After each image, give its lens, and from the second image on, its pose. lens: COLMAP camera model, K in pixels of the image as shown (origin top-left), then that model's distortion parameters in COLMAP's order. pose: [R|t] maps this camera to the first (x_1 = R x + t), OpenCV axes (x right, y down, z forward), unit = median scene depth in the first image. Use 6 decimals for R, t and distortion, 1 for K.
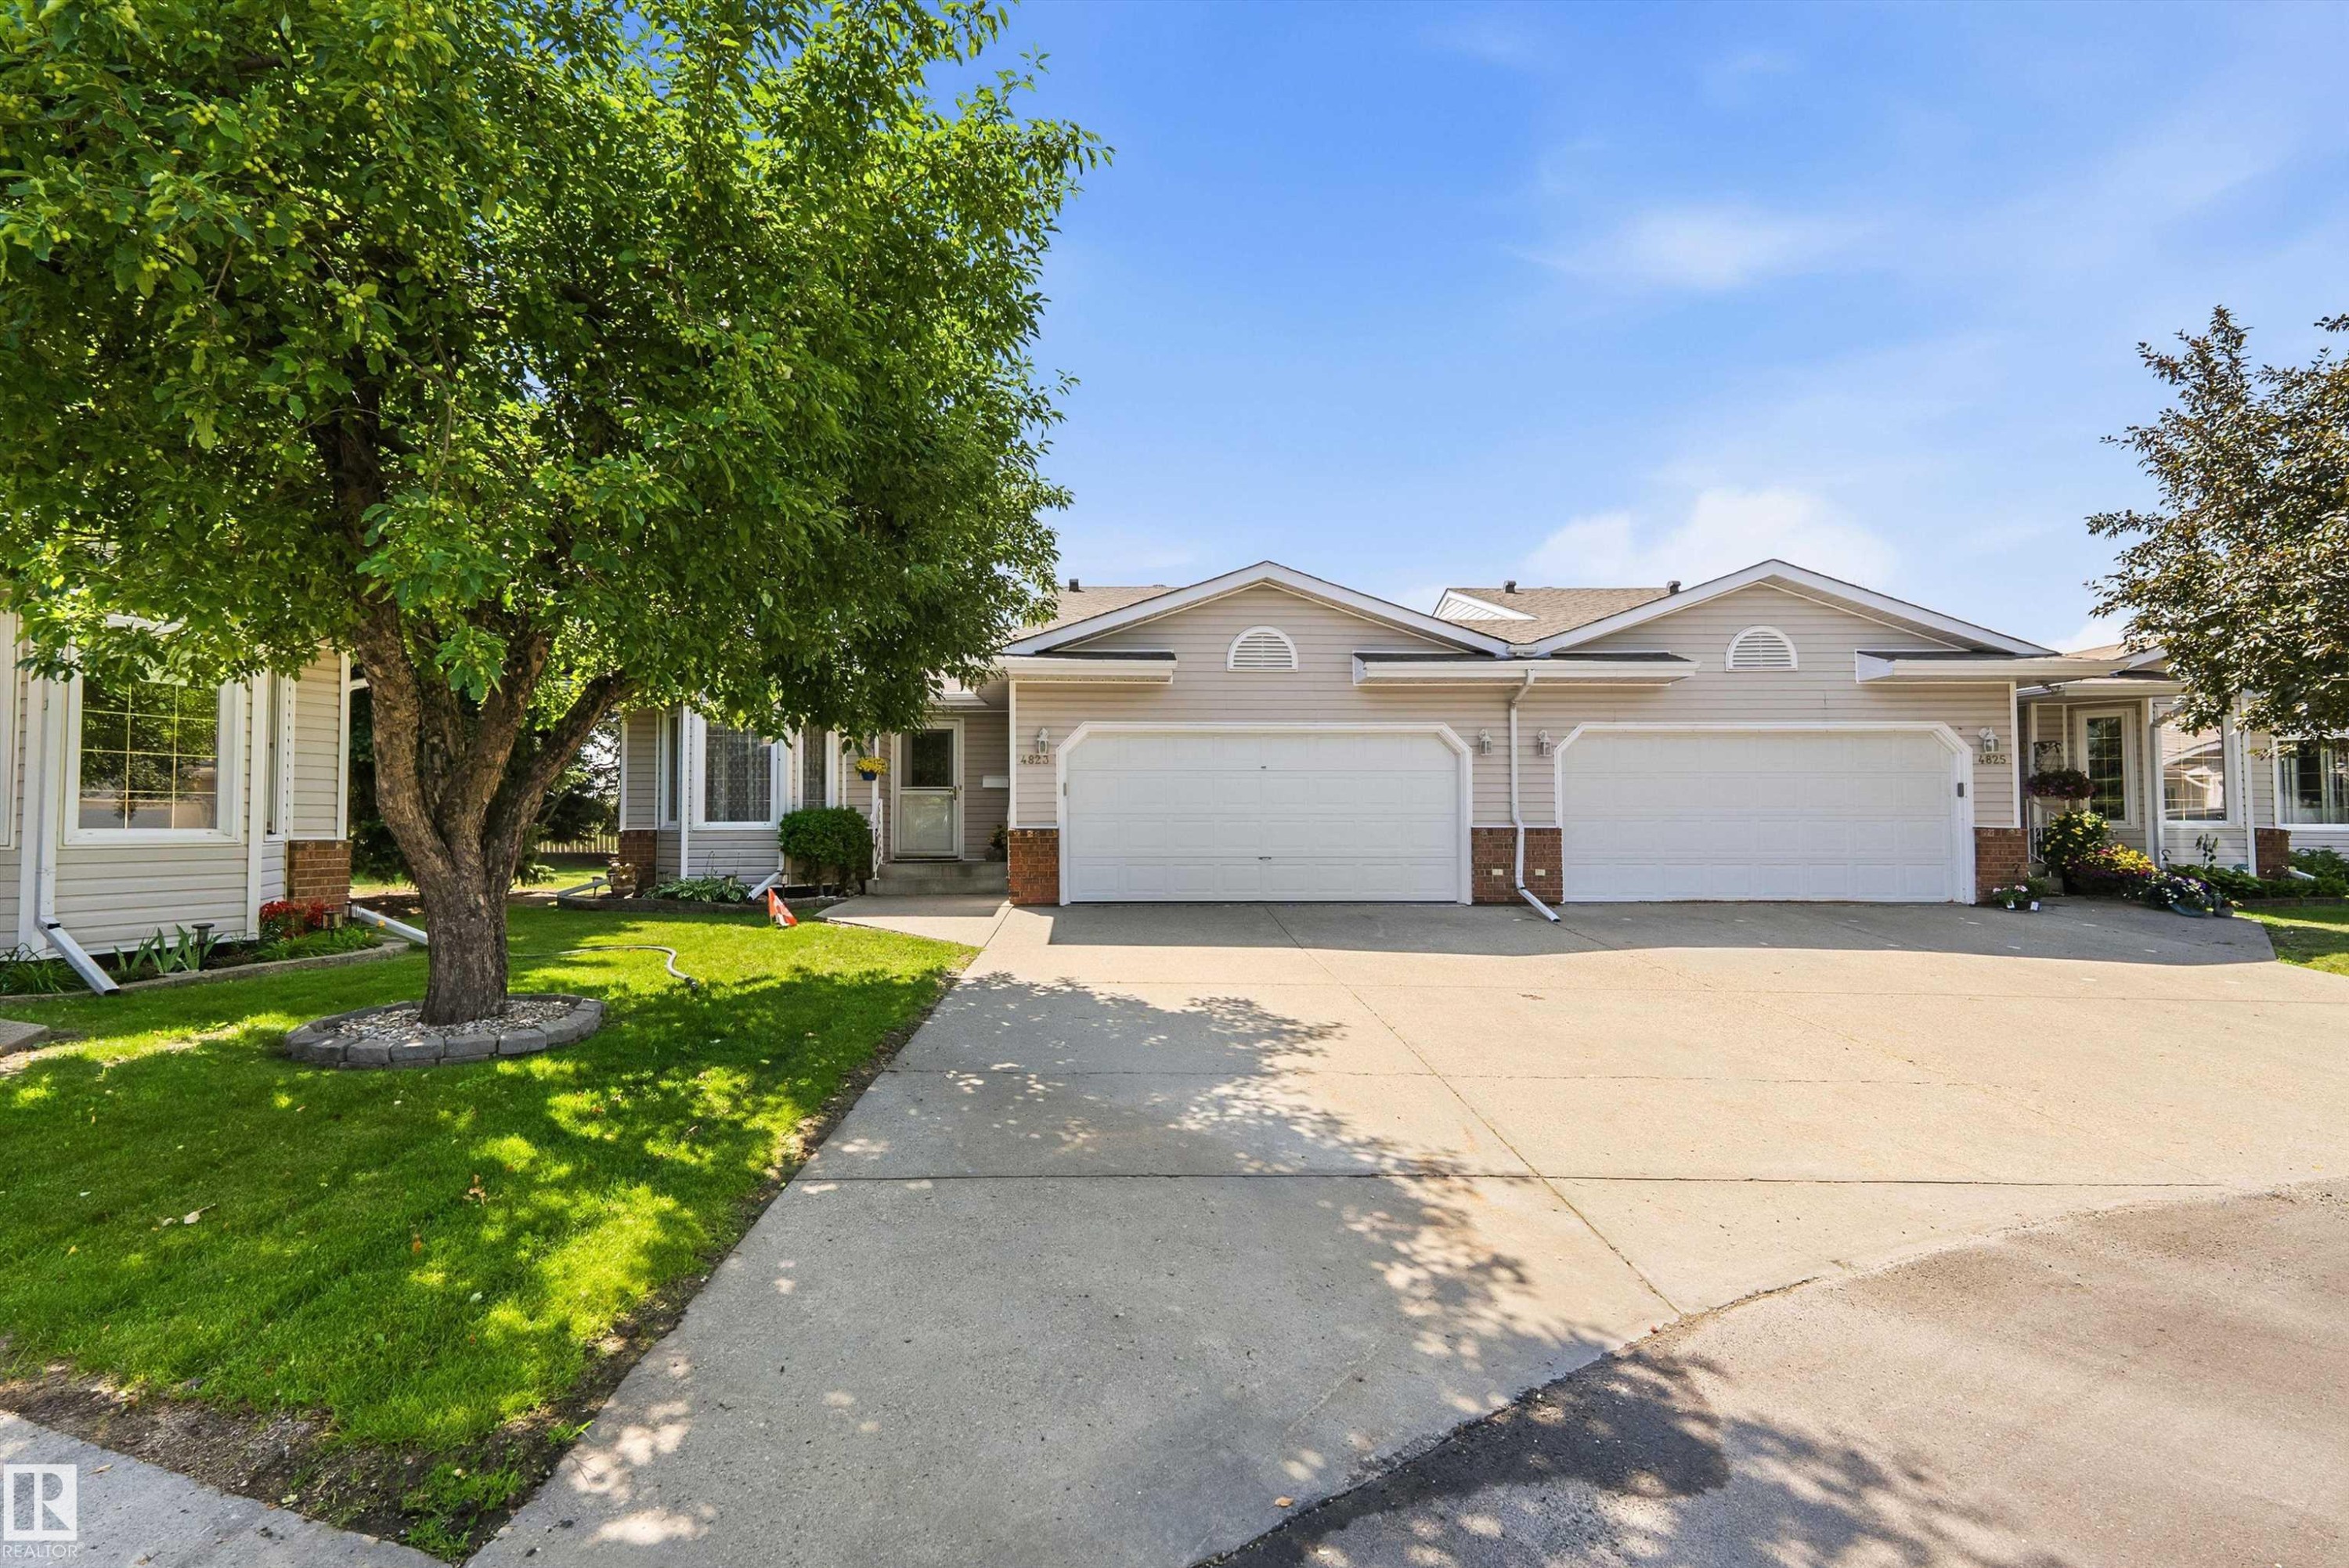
lens RADIAL K [[1092.6, 0, 1167.7], [0, 1092.6, 786.9], [0, 0, 1]] dist [0.040130, -0.006572]
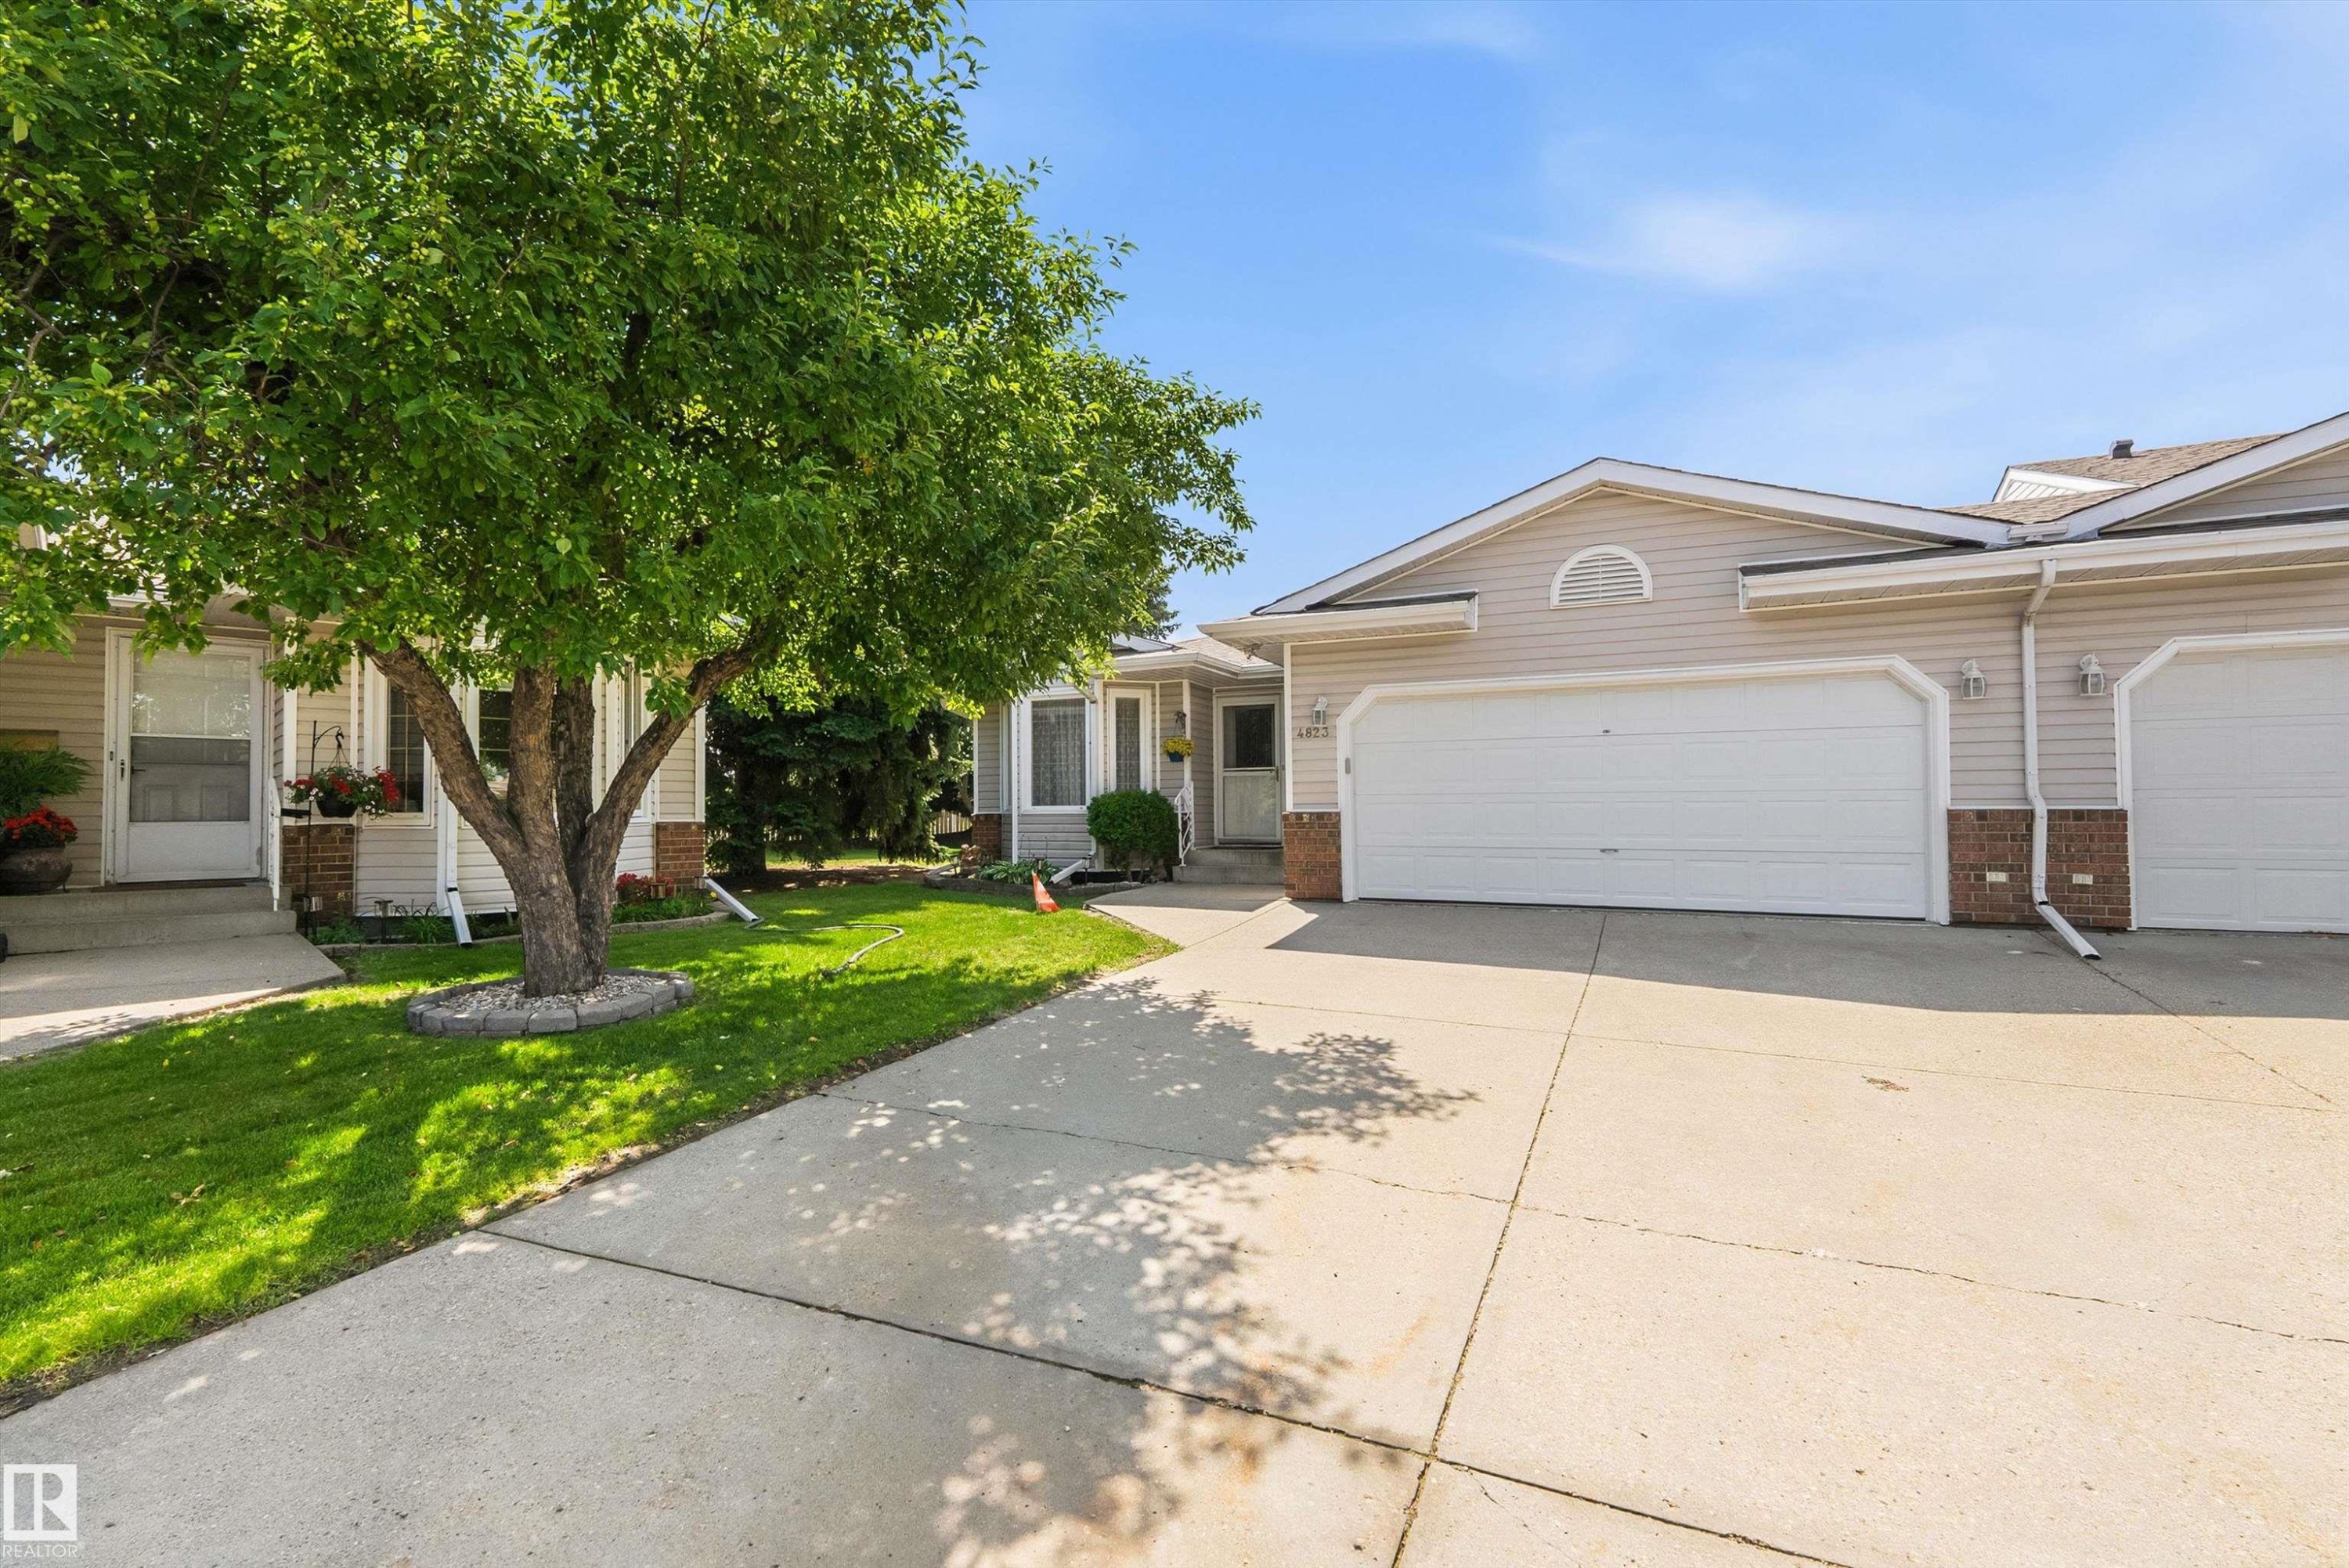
lens RADIAL K [[1092.6, 0, 1157.7], [0, 1092.6, 788.4], [0, 0, 1]] dist [0.040130, -0.006572]
pose [[0.877682, -0.012388, -0.479084, 0.190403], [0.019565, 0.999759, 0.009992, 0.008631], [0.478845, -0.018143, 0.877712, 0.185893]]
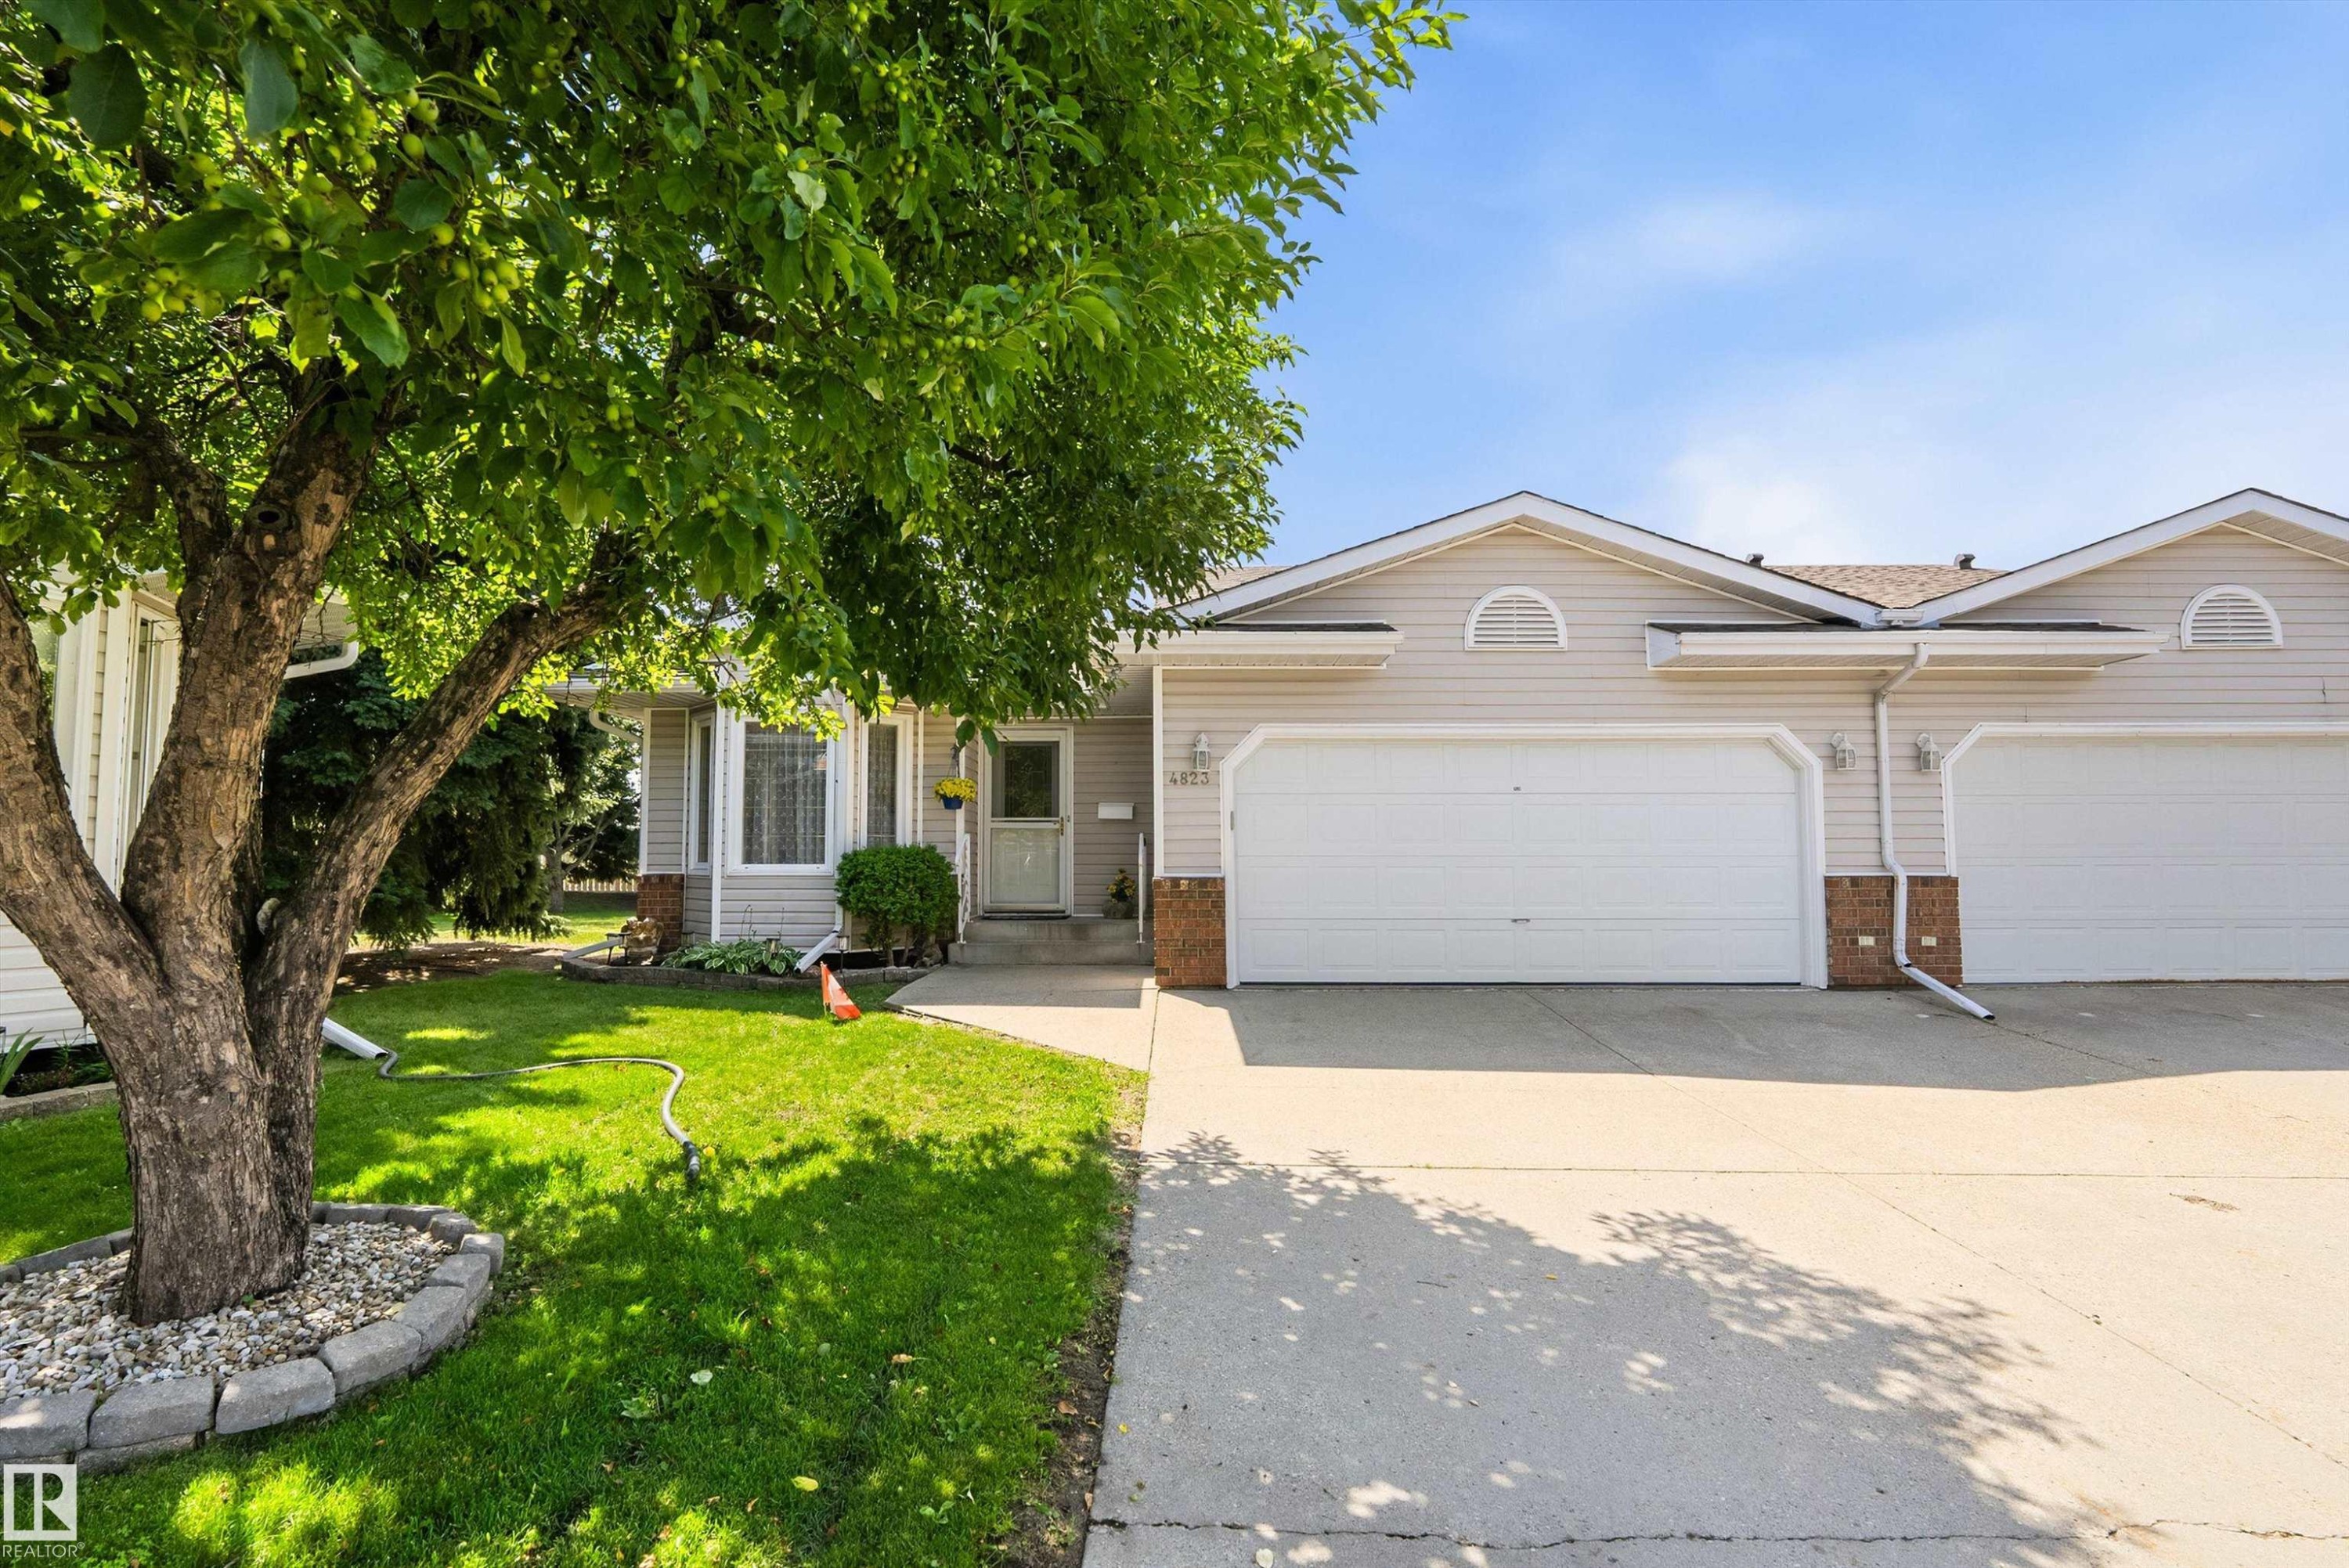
lens RADIAL K [[1118.3, 0, 1127.0], [0, 1118.3, 784.4], [0, 0, 1]] dist [-0.037419, 0.000891]
pose [[0.996406, -0.003228, -0.084643, -0.104170], [0.000549, 0.999499, -0.031651, 0.001519], [0.084703, 0.031491, 0.995908, 0.292531]]
